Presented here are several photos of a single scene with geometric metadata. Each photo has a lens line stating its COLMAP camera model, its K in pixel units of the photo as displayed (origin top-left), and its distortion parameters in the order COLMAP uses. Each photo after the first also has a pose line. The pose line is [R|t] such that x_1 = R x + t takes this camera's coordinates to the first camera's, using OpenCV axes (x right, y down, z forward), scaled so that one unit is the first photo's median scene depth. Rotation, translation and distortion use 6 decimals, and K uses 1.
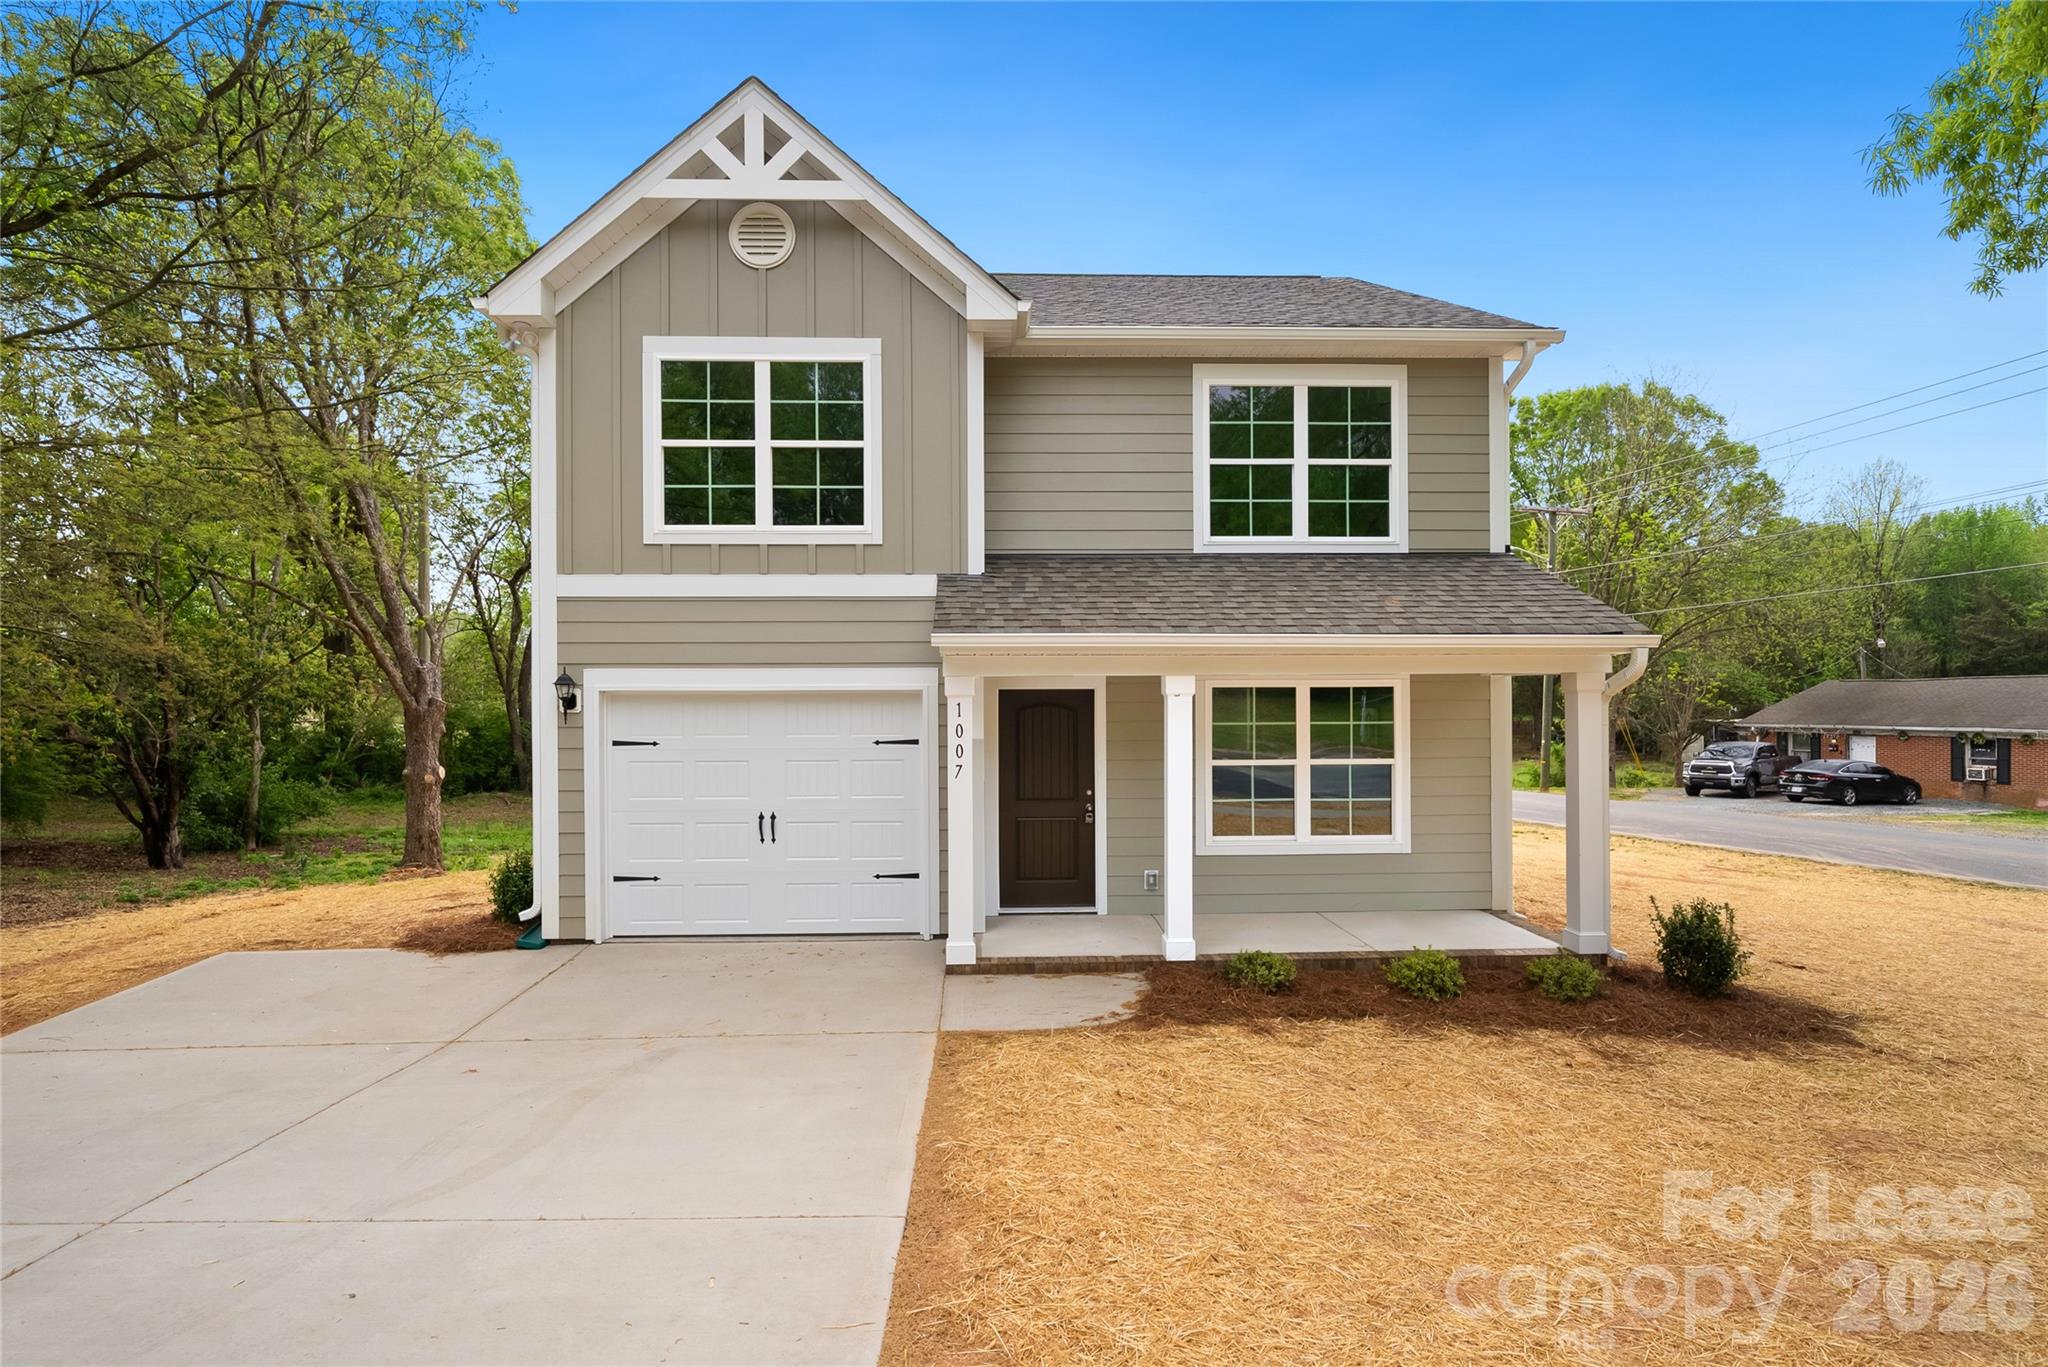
lens RADIAL K [[1024.2, 0, 1024.0], [0, 1024.2, 683.5], [0, 0, 1]] dist [0.002359, 0.000106]
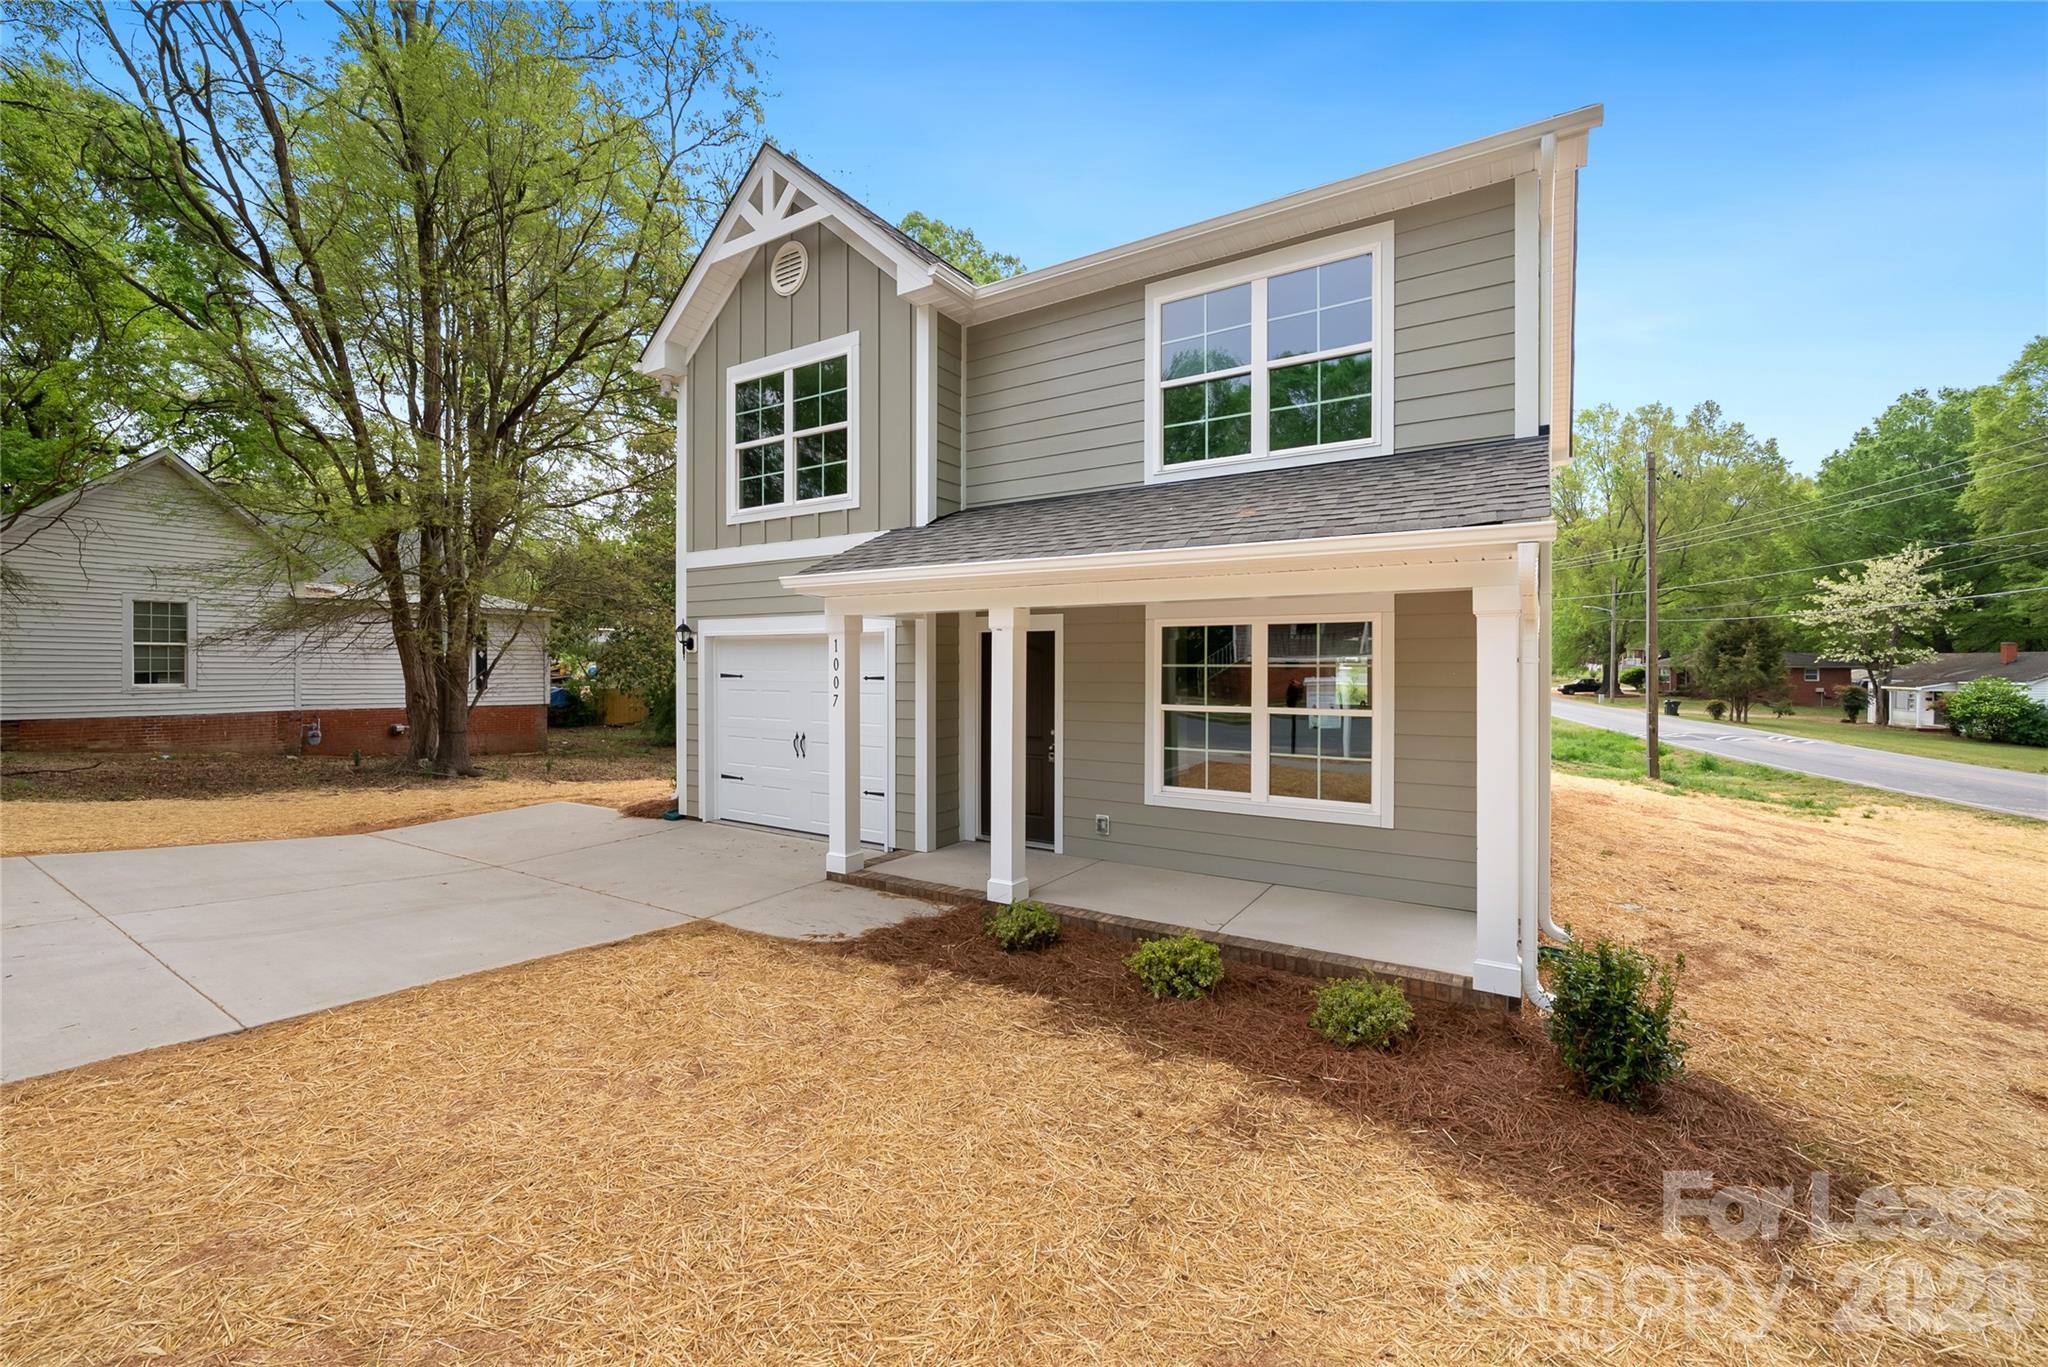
lens RADIAL K [[838.0, 0, 1013.7], [0, 838.0, 661.2], [0, 0, 1]] dist [-0.000583, -0.000002]
pose [[0.820763, 0.004045, -0.571255, 0.551918], [0.000370, 0.999971, 0.007612, 0.031670], [0.571269, -0.006459, 0.820738, 0.318309]]
